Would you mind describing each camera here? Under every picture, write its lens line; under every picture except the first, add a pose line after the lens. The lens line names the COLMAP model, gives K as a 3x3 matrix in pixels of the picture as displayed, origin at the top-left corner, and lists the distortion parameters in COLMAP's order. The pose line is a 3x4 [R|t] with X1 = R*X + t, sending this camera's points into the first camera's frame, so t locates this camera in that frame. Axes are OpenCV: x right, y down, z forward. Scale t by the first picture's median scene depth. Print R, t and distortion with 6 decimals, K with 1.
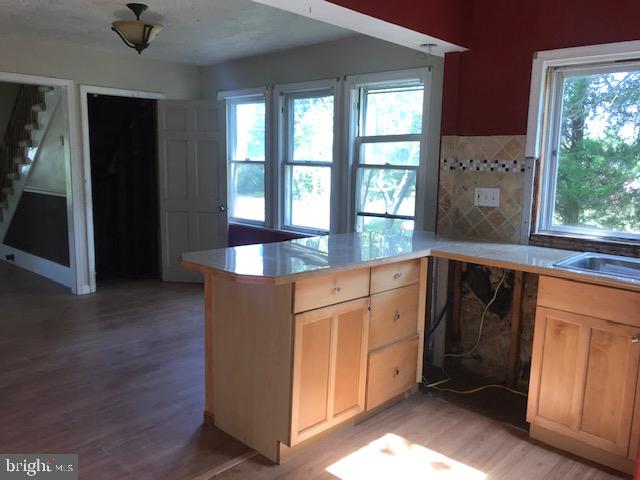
lens RADIAL K [[538.8, 0, 320.0], [0, 538.8, 240.0], [0, 0, 1]] dist [0.047108, -0.006650]
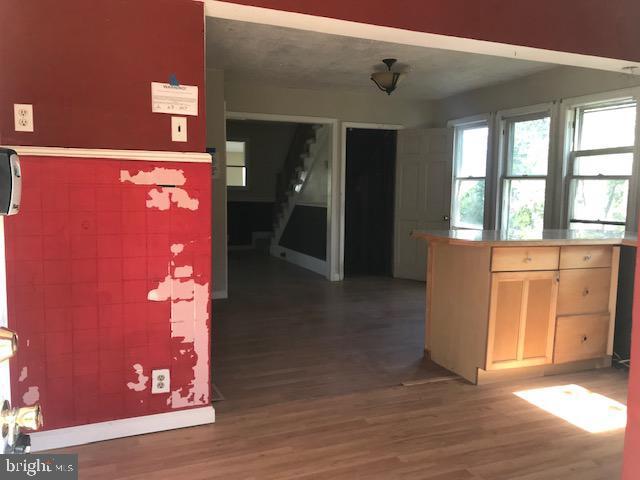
lens RADIAL K [[538.8, 0, 320.0], [0, 538.8, 240.0], [0, 0, 1]] dist [0.047108, -0.006650]
pose [[0.914648, 0.034702, -0.402759, 0.053181], [-0.057531, 0.997342, -0.044718, 0.071654], [0.400137, 0.064072, 0.914213, -0.226241]]
